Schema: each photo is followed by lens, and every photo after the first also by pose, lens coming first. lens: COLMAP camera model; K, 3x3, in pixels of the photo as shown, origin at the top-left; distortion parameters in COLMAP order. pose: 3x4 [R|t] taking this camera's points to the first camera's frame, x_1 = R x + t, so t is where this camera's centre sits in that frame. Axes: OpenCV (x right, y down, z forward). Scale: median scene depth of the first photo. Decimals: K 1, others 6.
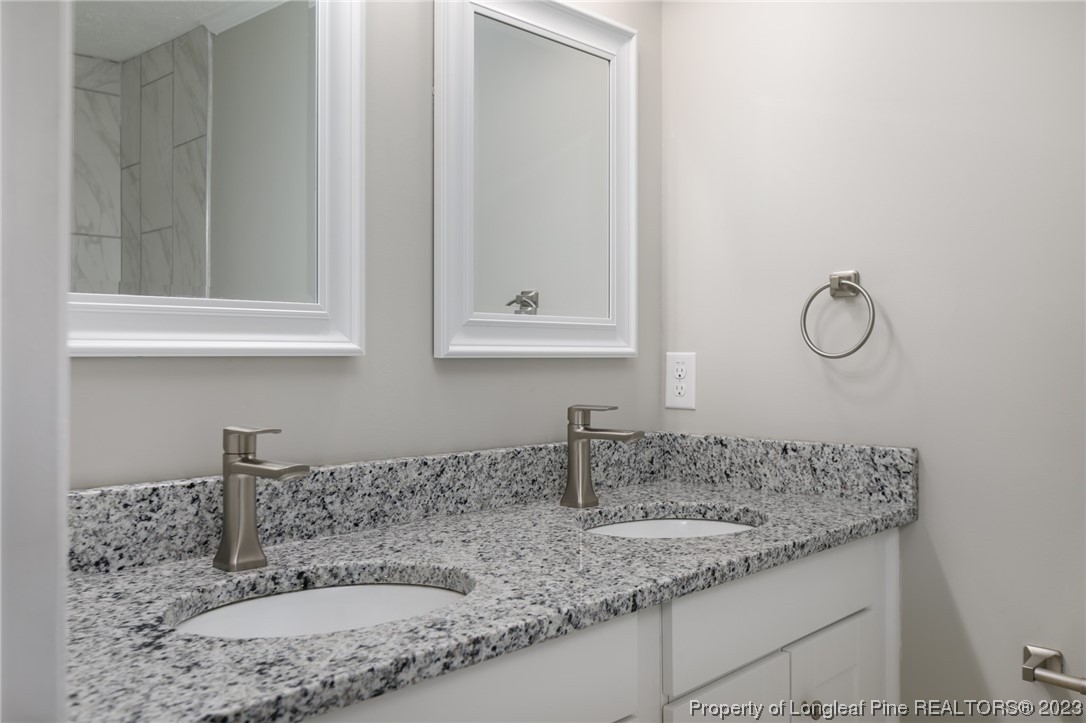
lens RADIAL K [[1135.8, 0, 543.0], [0, 1135.8, 361.5], [0, 0, 1]] dist [-0.013464, 0.000182]
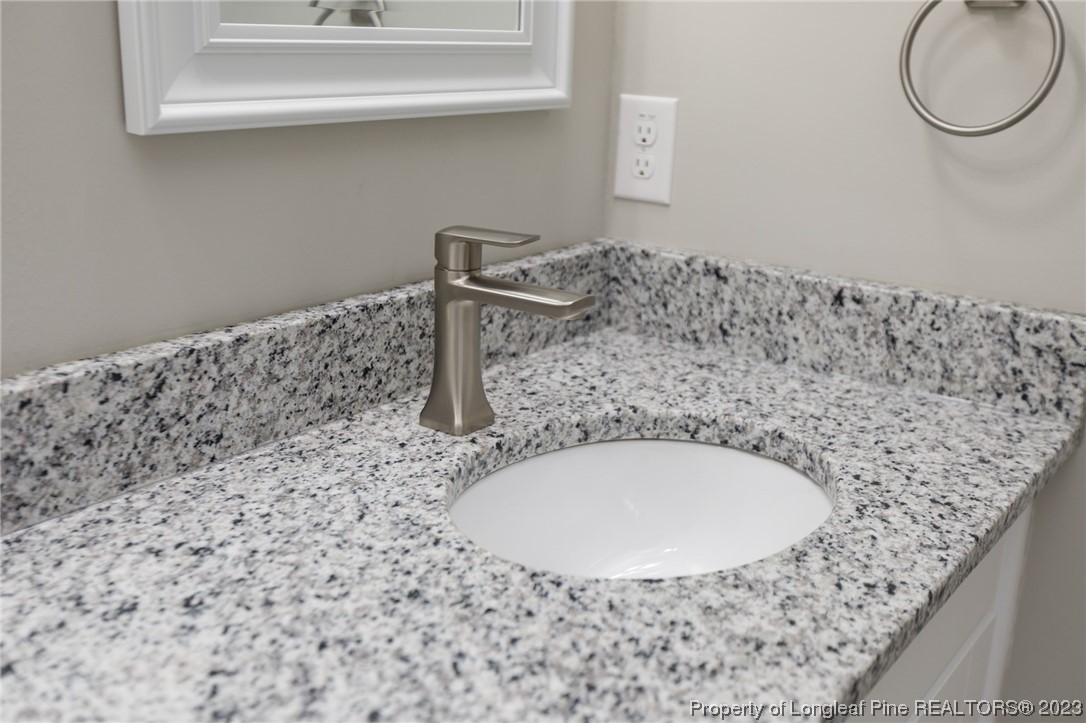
lens RADIAL K [[1135.8, 0, 543.0], [0, 1135.8, 361.5], [0, 0, 1]] dist [-0.013464, 0.000182]
pose [[0.993585, -0.000498, 0.113087, 0.012635], [-0.032950, 0.955328, 0.293704, -0.049514], [-0.108182, -0.295546, 0.949183, 0.516018]]
